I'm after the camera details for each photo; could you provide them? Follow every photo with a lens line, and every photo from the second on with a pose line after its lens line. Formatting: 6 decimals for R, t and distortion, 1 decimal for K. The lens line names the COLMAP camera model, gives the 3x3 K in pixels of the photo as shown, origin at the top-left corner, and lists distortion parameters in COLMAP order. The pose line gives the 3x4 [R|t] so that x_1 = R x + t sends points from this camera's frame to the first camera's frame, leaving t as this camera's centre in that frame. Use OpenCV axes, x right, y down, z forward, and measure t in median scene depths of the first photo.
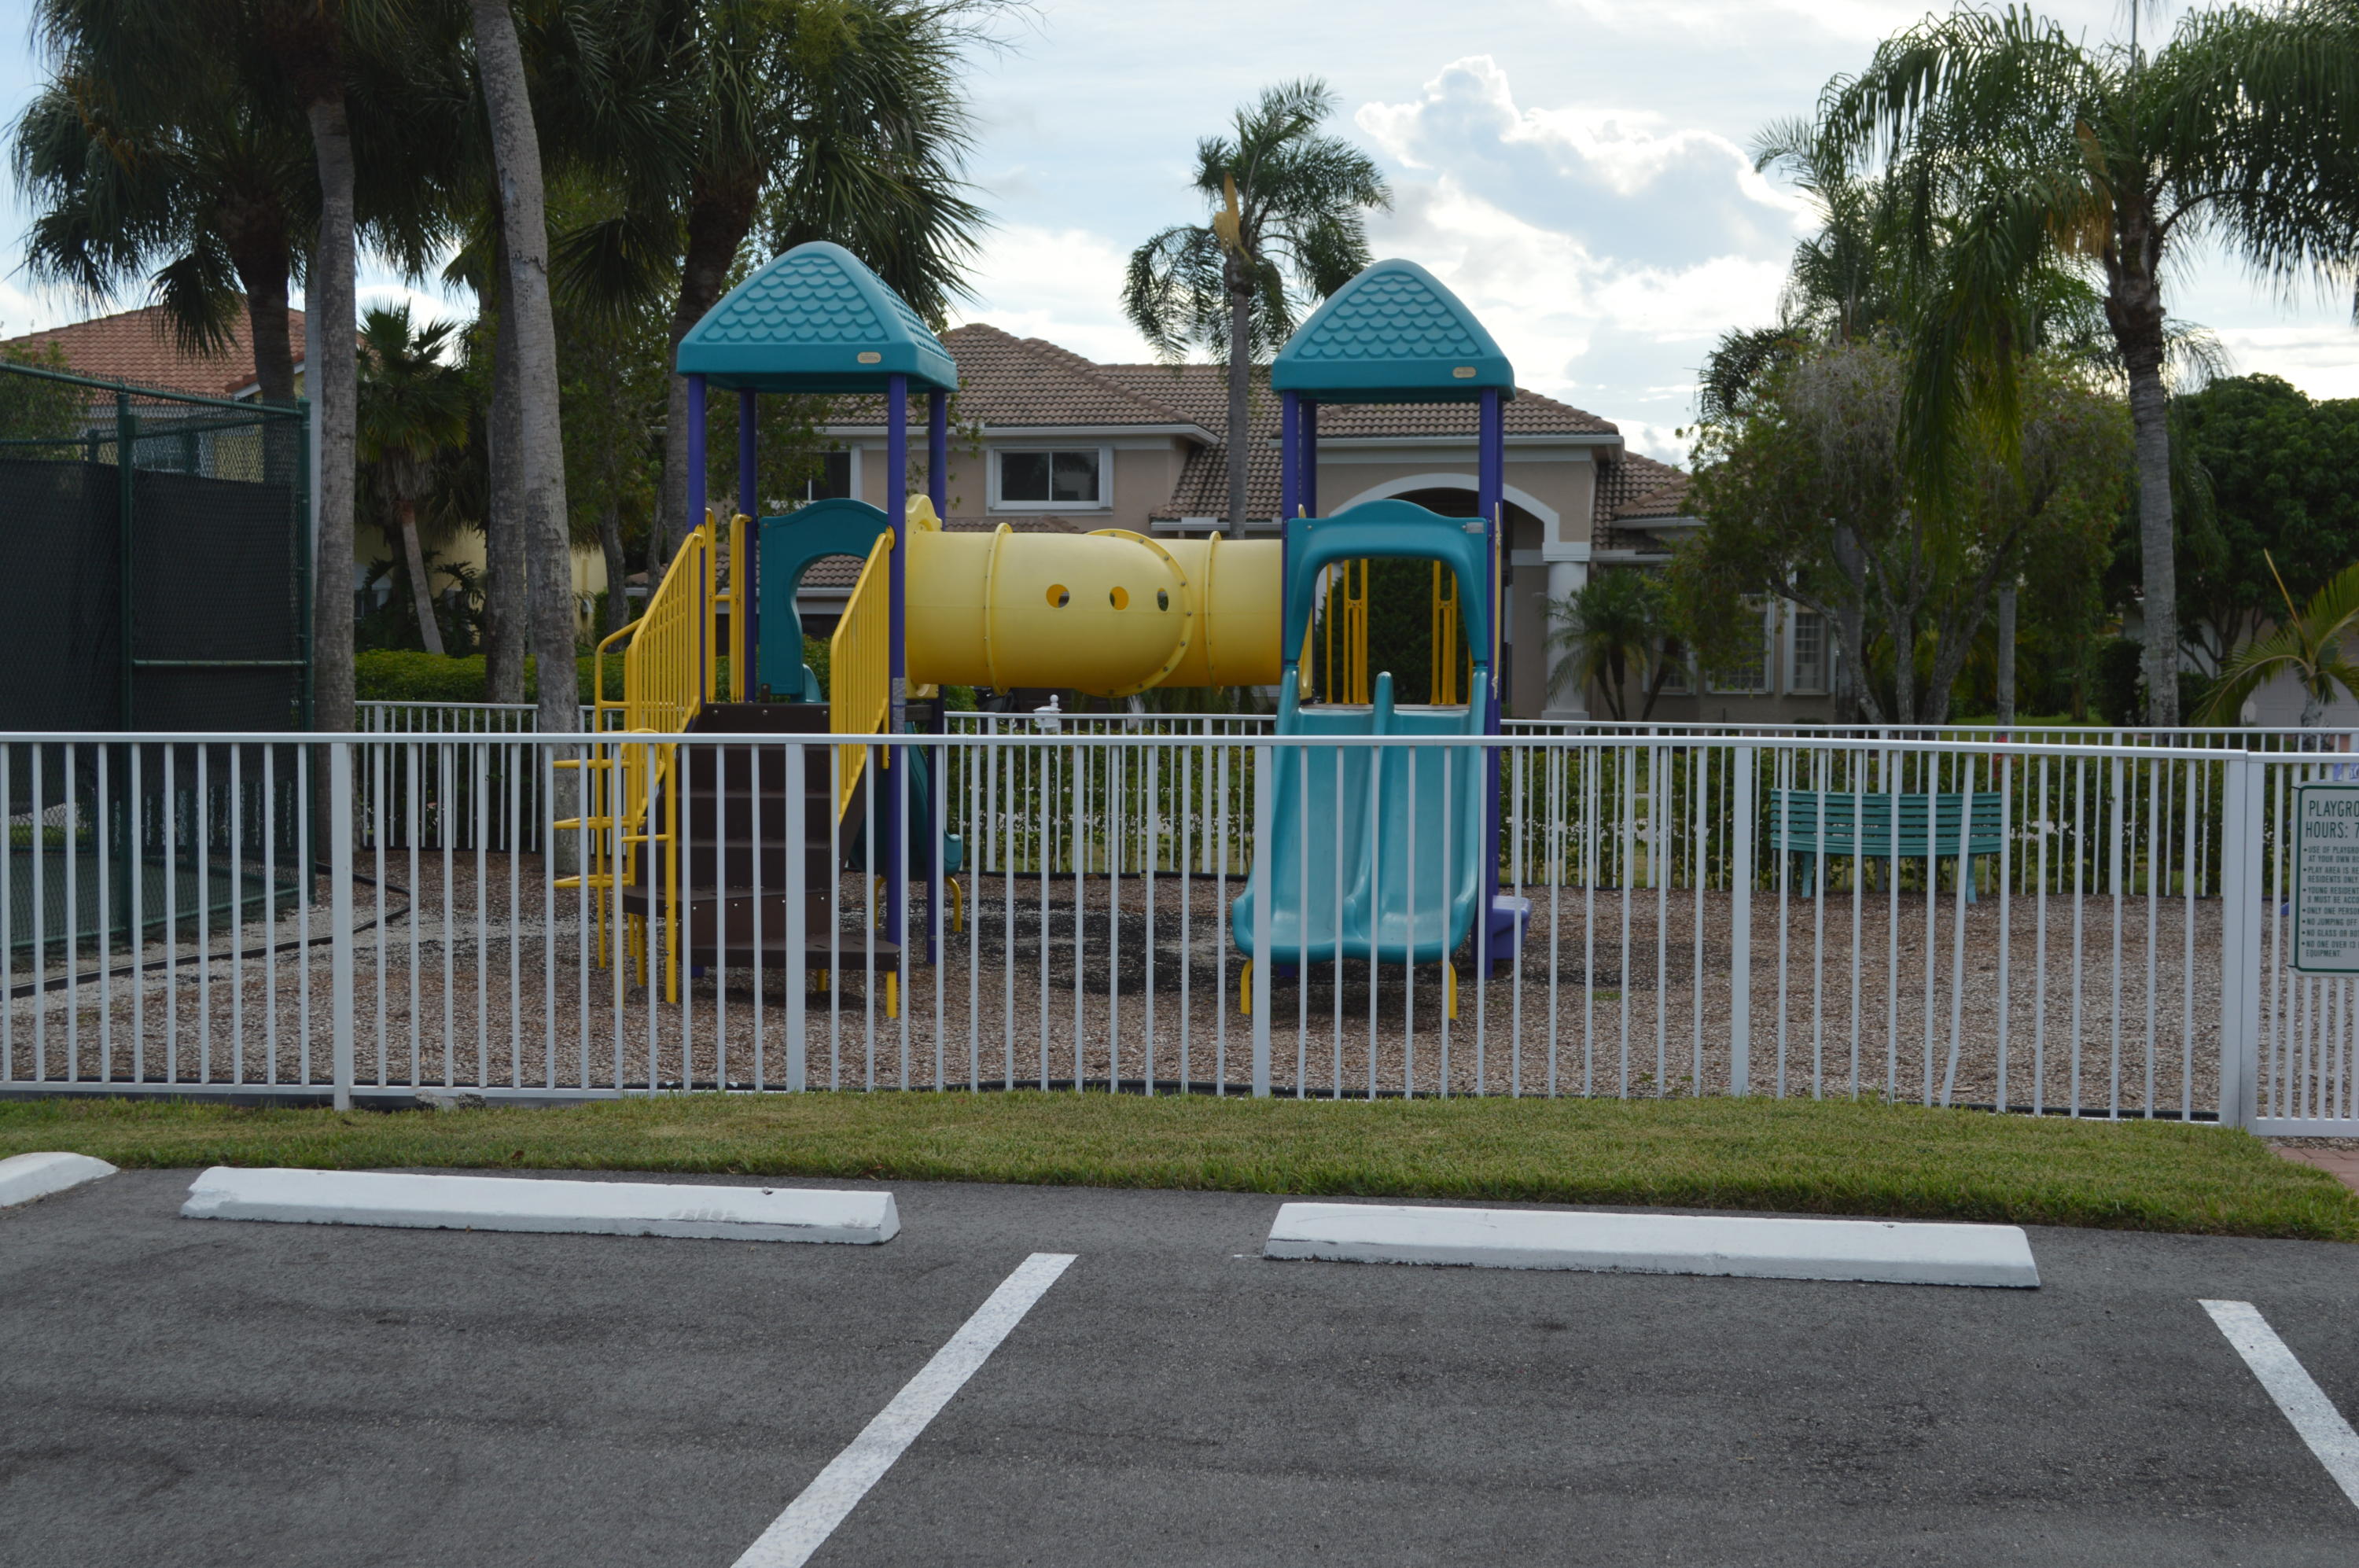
lens RADIAL K [[3310.3, 0, 1200.1], [0, 3310.3, 800.3], [0, 0, 1]] dist [-0.022801, 0.000000]
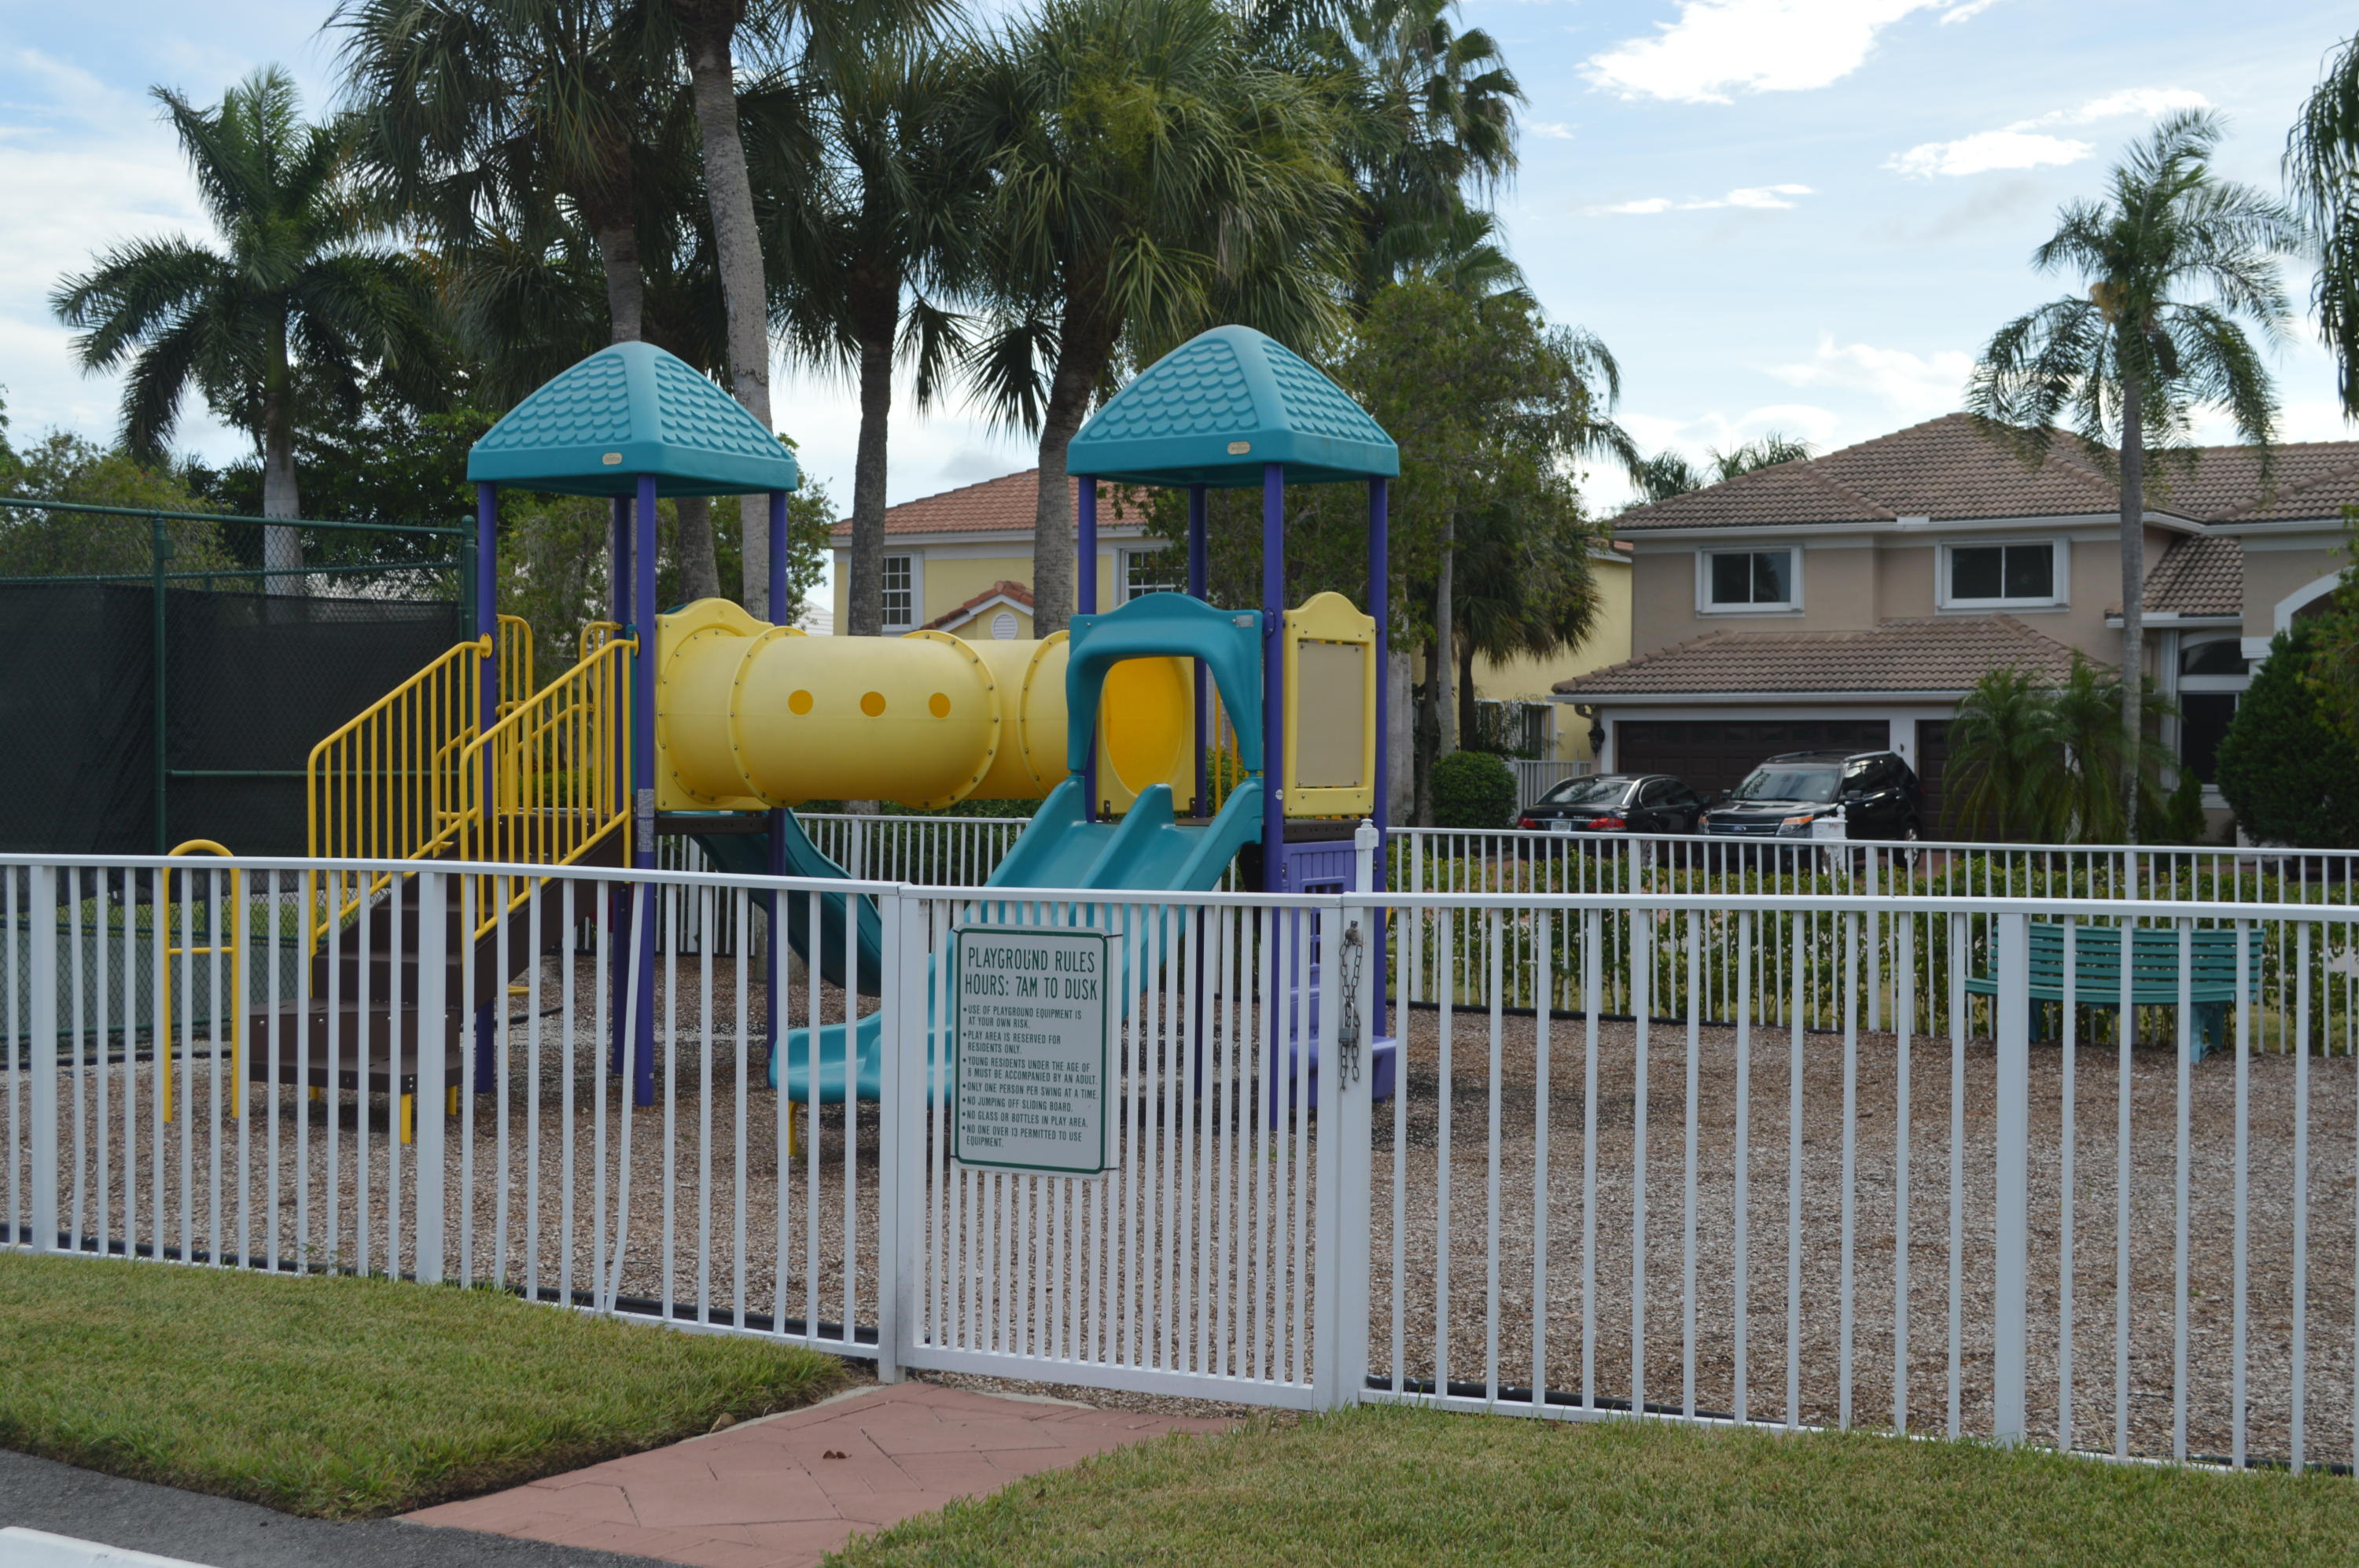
lens RADIAL K [[3310.3, 0, 1179.8], [0, 3310.3, 770.7], [0, 0, 1]] dist [-0.022801, 0.000000]
pose [[0.920902, -0.002074, -0.389788, 0.691601], [-0.013931, 0.999172, -0.038228, -0.012570], [0.389544, 0.040634, 0.920111, 0.287429]]
